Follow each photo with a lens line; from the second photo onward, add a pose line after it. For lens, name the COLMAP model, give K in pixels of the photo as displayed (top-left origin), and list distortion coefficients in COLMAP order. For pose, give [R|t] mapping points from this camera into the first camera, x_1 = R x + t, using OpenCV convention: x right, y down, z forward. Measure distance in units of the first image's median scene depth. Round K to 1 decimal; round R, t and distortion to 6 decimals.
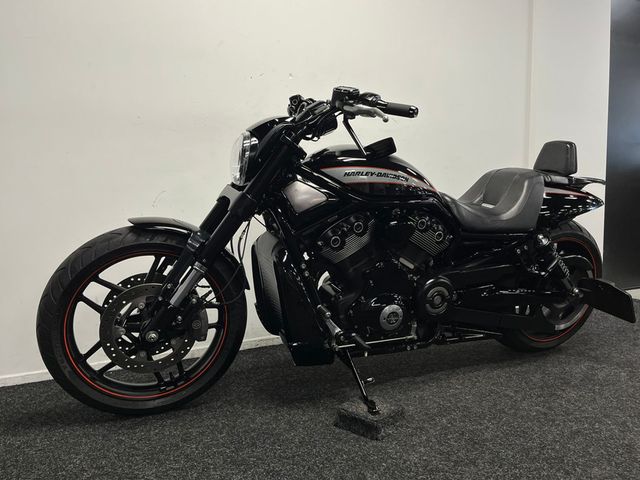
lens RADIAL K [[528.6, 0, 320.0], [0, 528.6, 240.0], [0, 0, 1]] dist [0.014832, 0.005225]
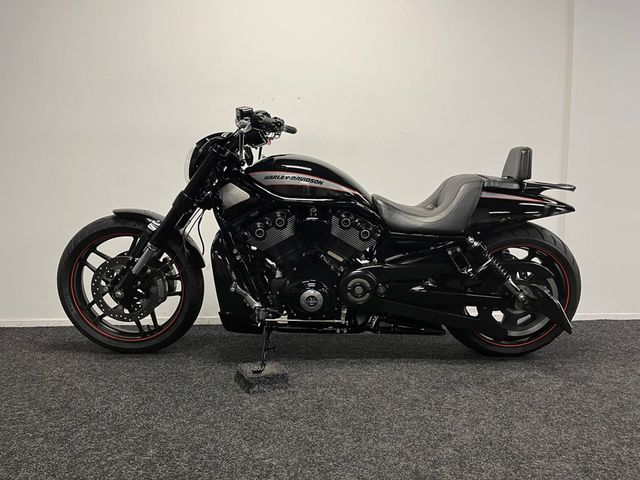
lens RADIAL K [[493.3, 0, 320.0], [0, 493.3, 240.0], [0, 0, 1]] dist [0.060382, -0.092881]
pose [[0.923892, 0.045038, -0.379994, 0.591075], [-0.053876, 0.998467, -0.012650, 0.026582], [0.378842, 0.032160, 0.924902, -0.008073]]
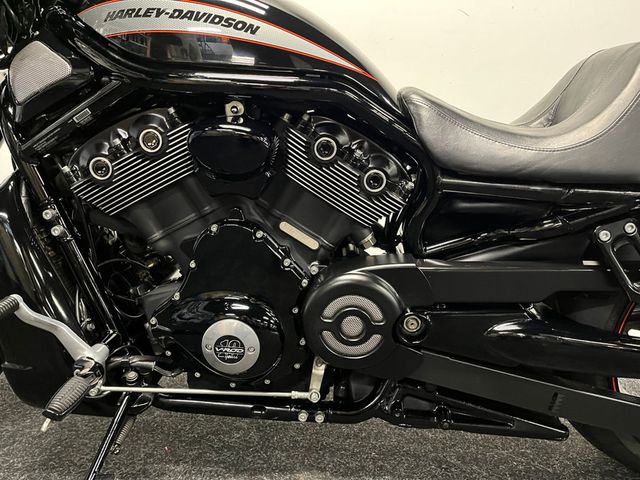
lens RADIAL K [[493.3, 0, 320.0], [0, 493.3, 240.0], [0, 0, 1]] dist [0.060382, -0.092881]
pose [[0.893949, 0.090321, -0.438973, 0.404908], [-0.087012, 0.995822, 0.027700, 0.037452], [0.439641, 0.013433, 0.898073, 0.679994]]
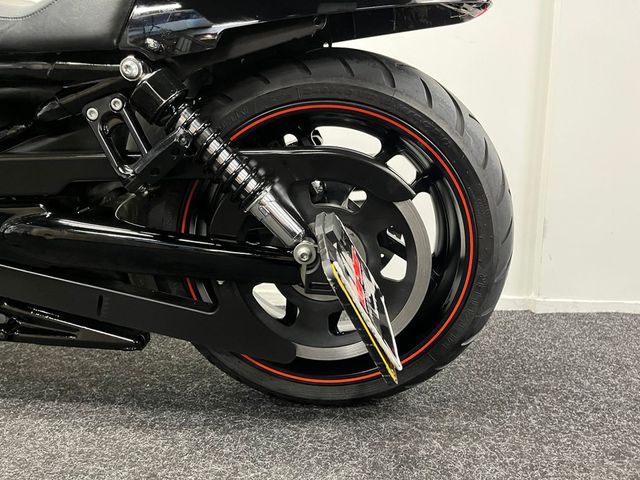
lens RADIAL K [[493.3, 0, 320.0], [0, 493.3, 240.0], [0, 0, 1]] dist [0.060382, -0.092881]
pose [[0.890371, 0.093503, -0.445530, 0.768403], [-0.077444, 0.995524, 0.054161, 0.086613], [0.448600, -0.013720, 0.893627, 0.897009]]
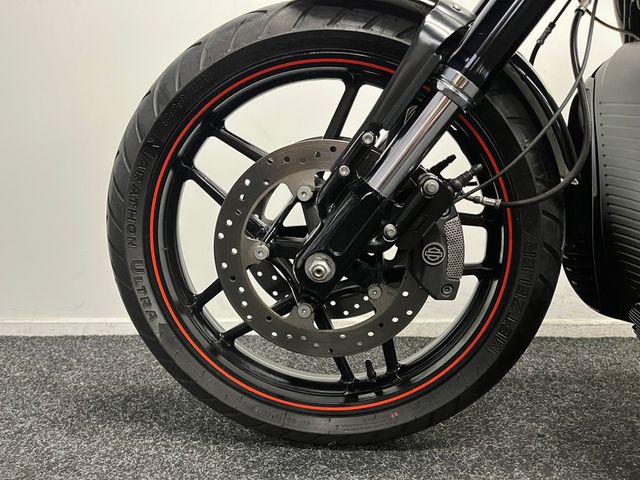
lens RADIAL K [[493.3, 0, 320.0], [0, 493.3, 240.0], [0, 0, 1]] dist [0.060382, -0.092881]
pose [[0.895578, 0.069784, -0.439397, -0.141116], [-0.060065, 0.997545, 0.036003, 0.133492], [0.440830, -0.005851, 0.897571, 0.603465]]
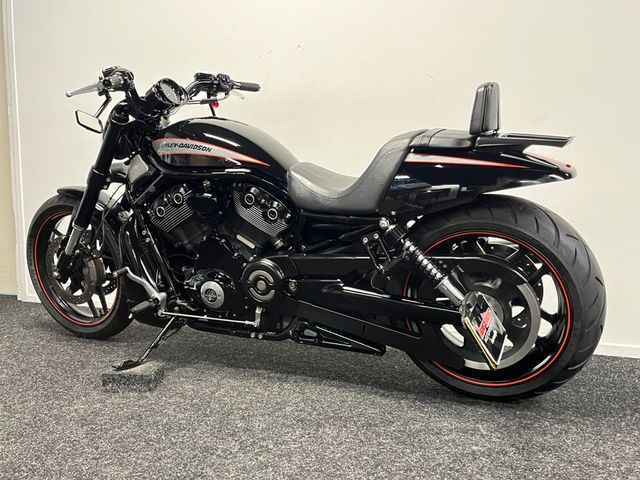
lens RADIAL K [[594.8, 0, 320.0], [0, 594.8, 240.0], [0, 0, 1]] dist [0.052512, -0.008459]
pose [[0.647456, 0.074688, -0.758434, 1.131370], [-0.071745, 0.996740, 0.036908, -0.006611], [0.758718, 0.030517, 0.650704, 0.464270]]
